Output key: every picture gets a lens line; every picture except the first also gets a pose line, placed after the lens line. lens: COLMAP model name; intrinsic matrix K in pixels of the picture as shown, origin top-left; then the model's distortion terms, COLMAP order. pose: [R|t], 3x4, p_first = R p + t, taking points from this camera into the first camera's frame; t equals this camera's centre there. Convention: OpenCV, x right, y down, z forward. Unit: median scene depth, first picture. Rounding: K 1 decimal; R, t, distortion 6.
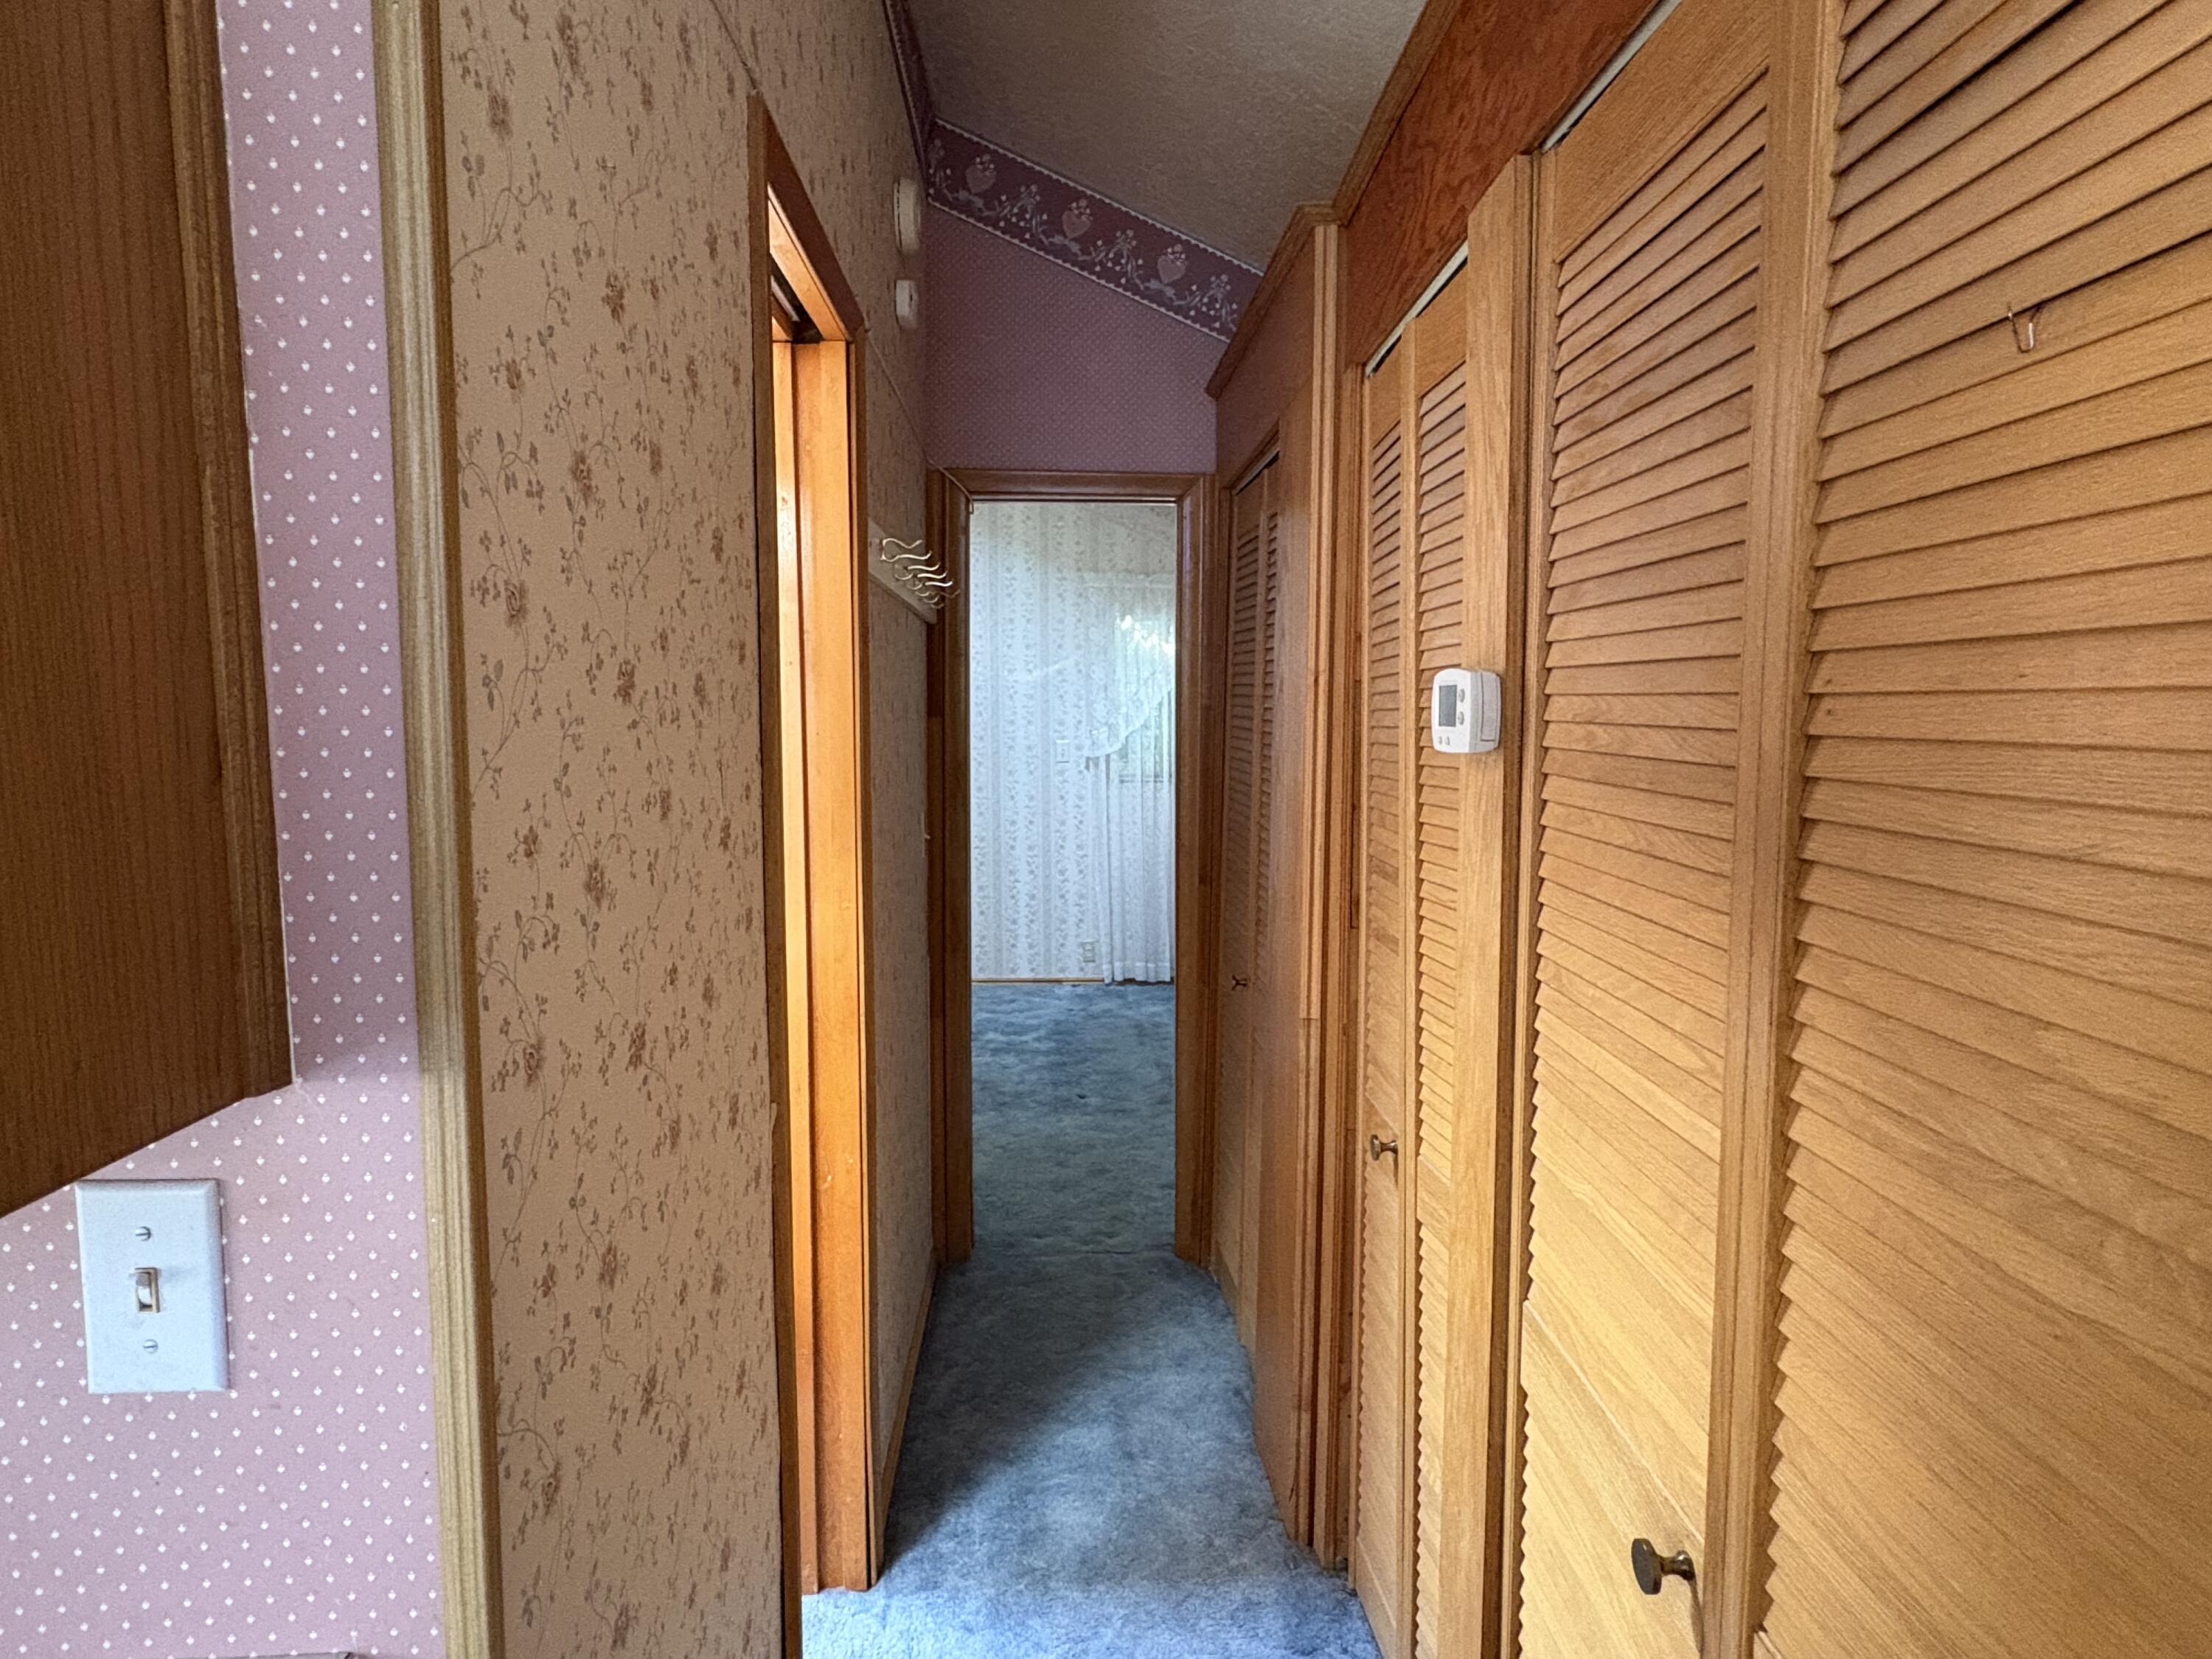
lens RADIAL K [[1266.3, 0, 1102.8], [0, 1266.3, 834.1], [0, 0, 1]] dist [0.001530, 0.001750]
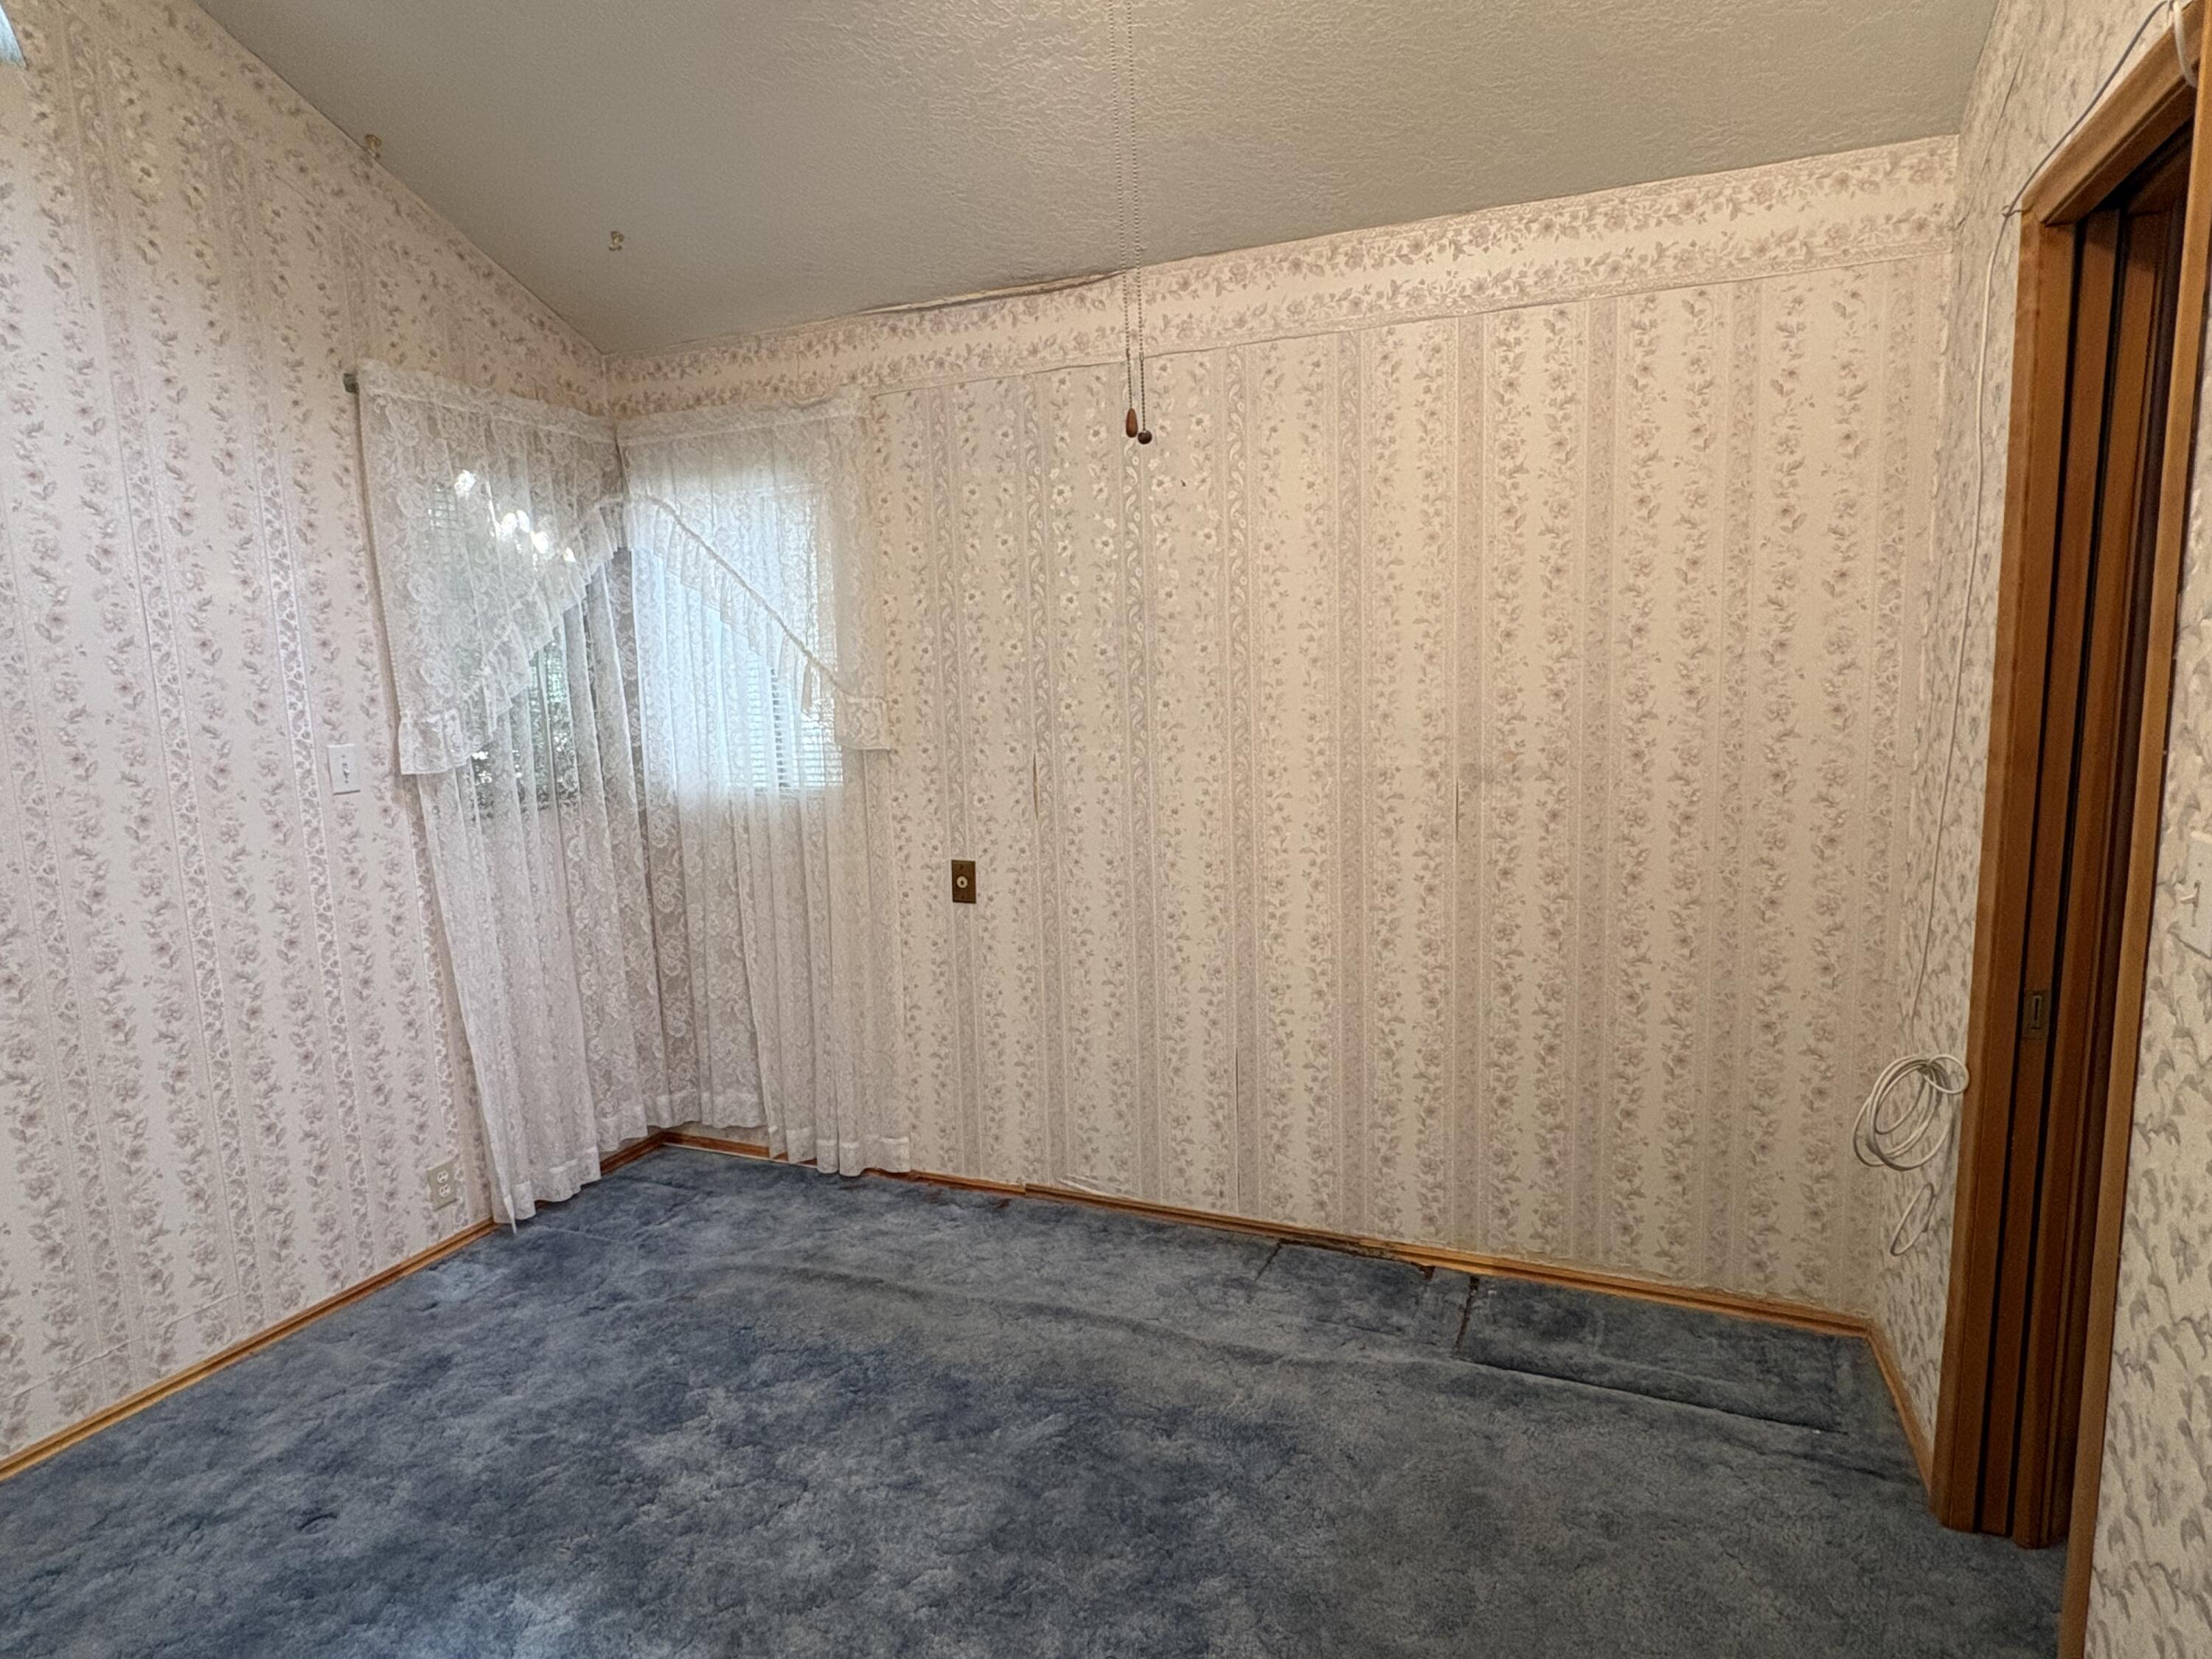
lens RADIAL K [[1266.3, 0, 1112.3], [0, 1266.3, 849.8], [0, 0, 1]] dist [0.001530, 0.001750]
pose [[0.428558, -0.153047, 0.890458, -0.313251], [0.125256, 0.986096, 0.109202, -0.052470], [-0.894790, 0.064736, 0.441769, 0.572306]]
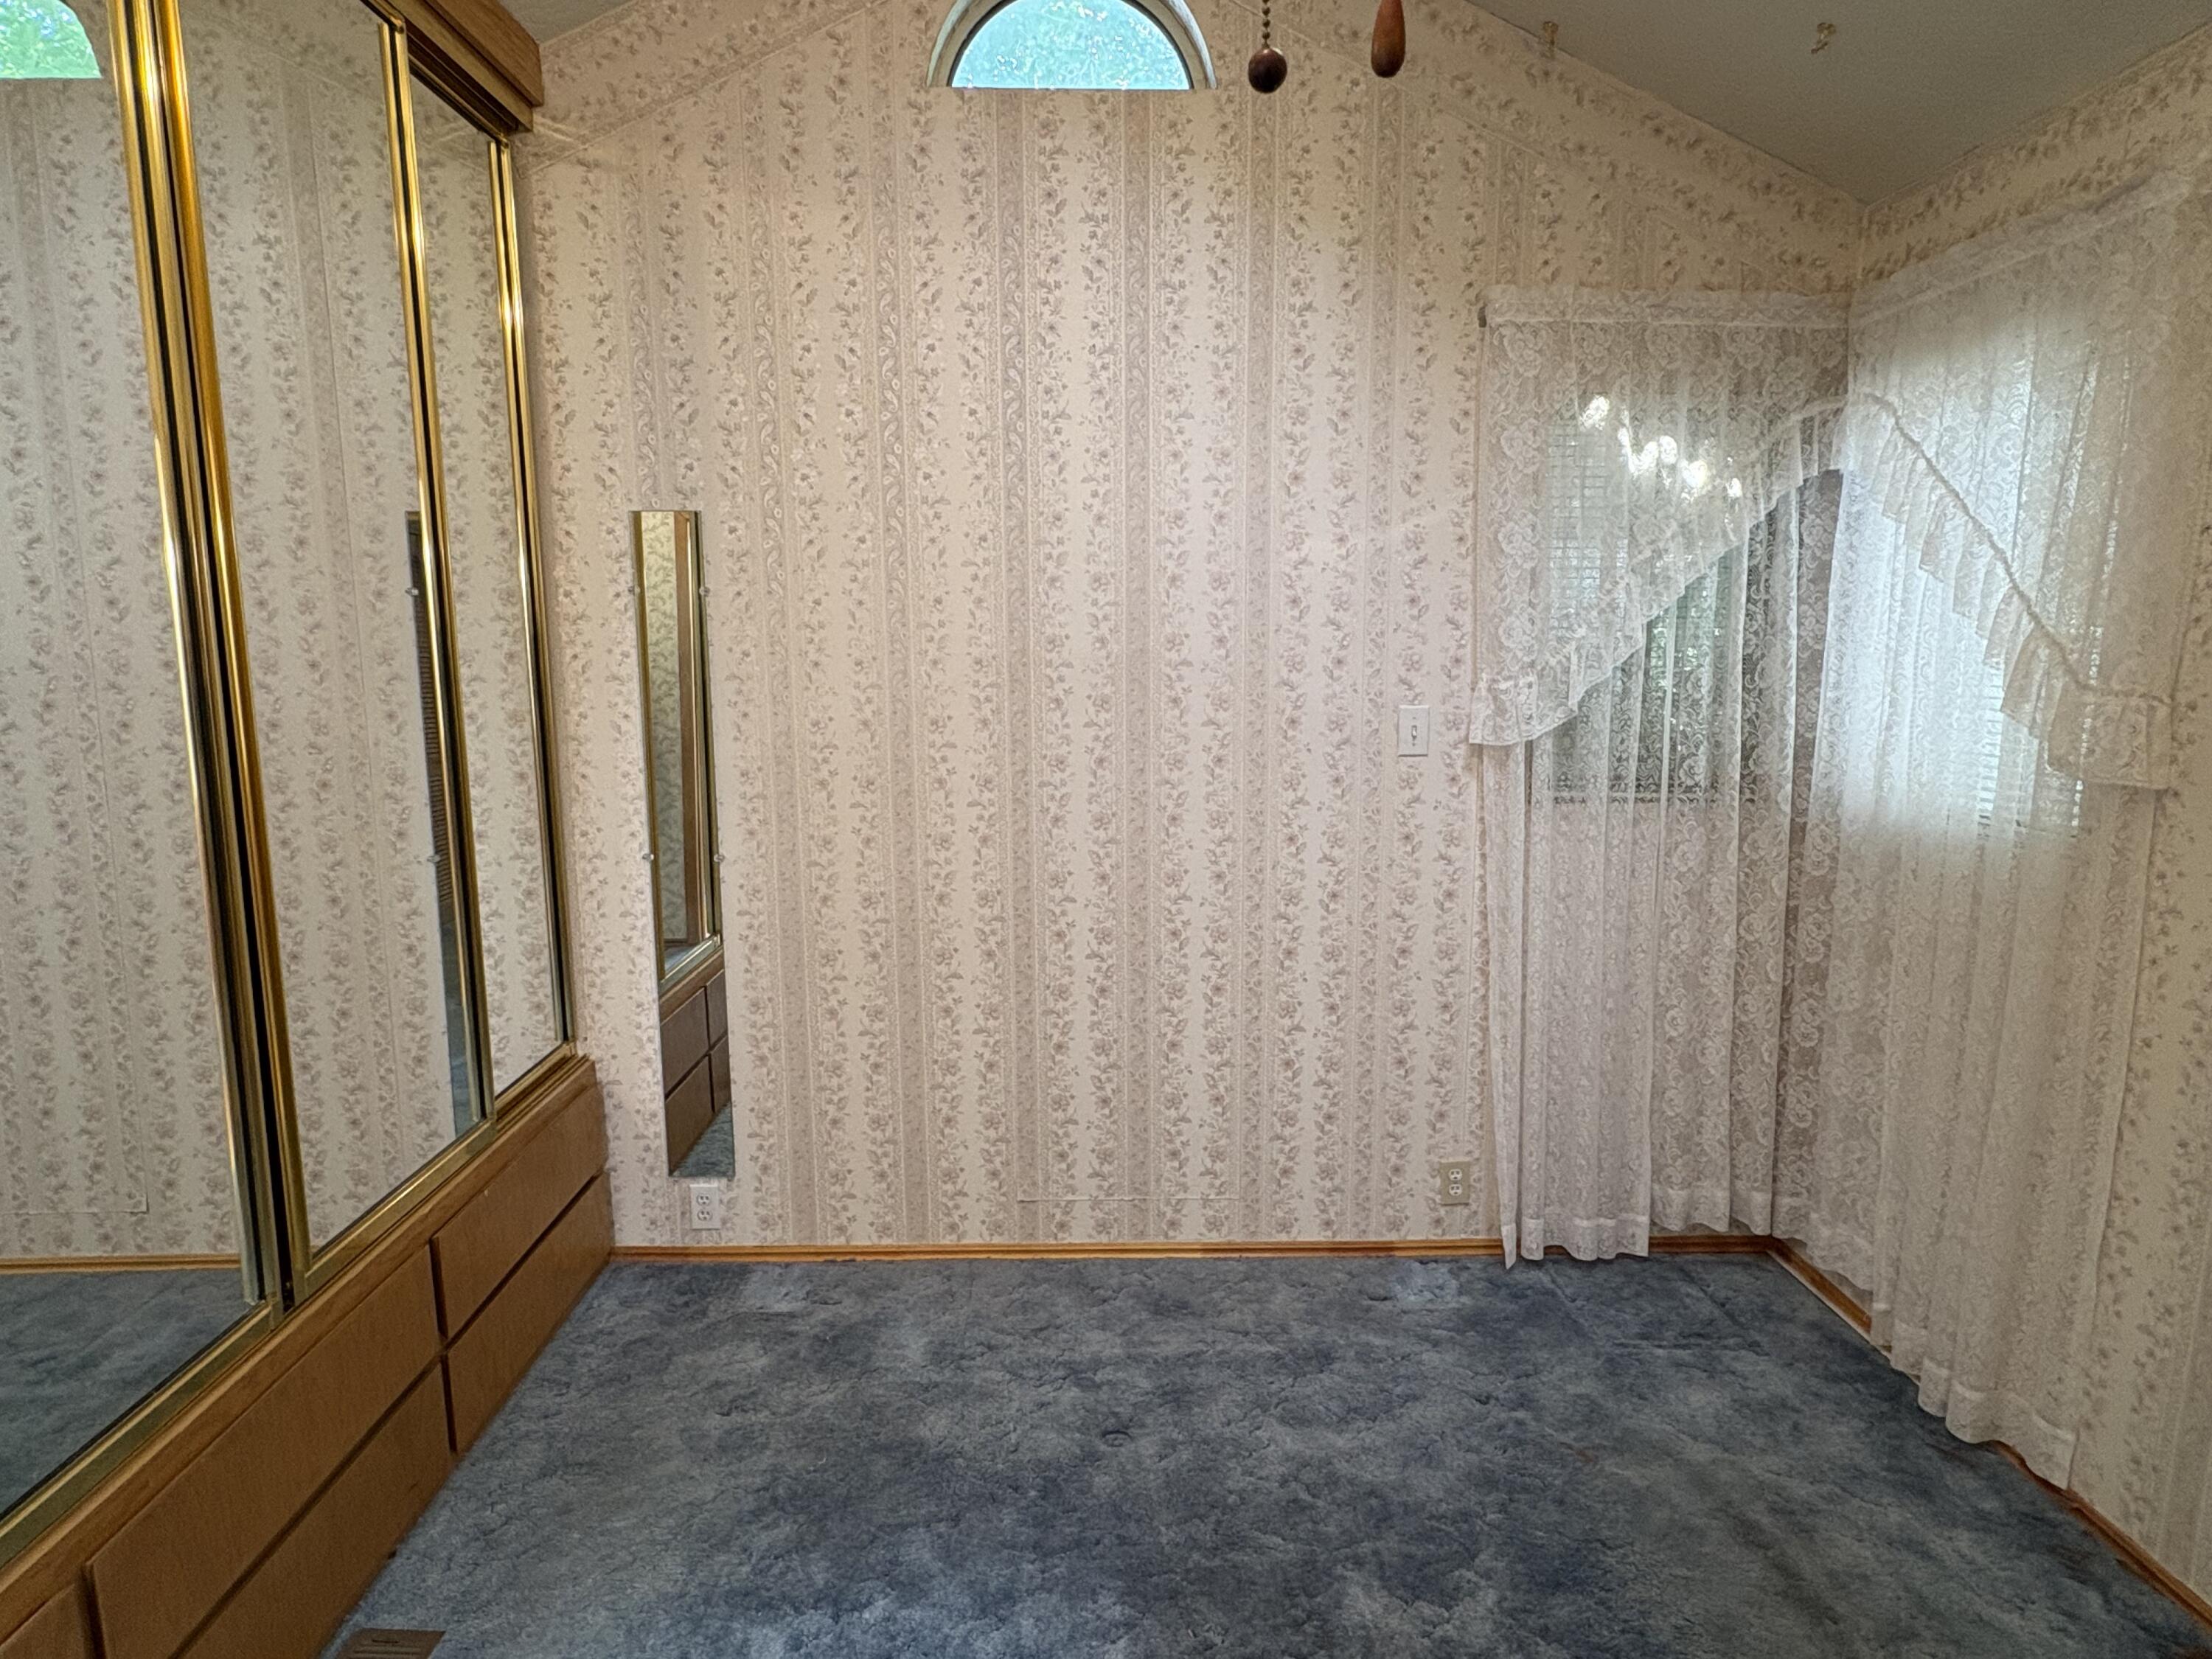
lens RADIAL K [[1266.3, 0, 1101.1], [0, 1266.3, 835.3], [0, 0, 1]] dist [0.001530, 0.001750]
pose [[0.999393, -0.003481, -0.034653, -0.121632], [0.005358, 0.998514, 0.054231, -0.054251], [0.034412, -0.054383, 0.997927, 0.575233]]
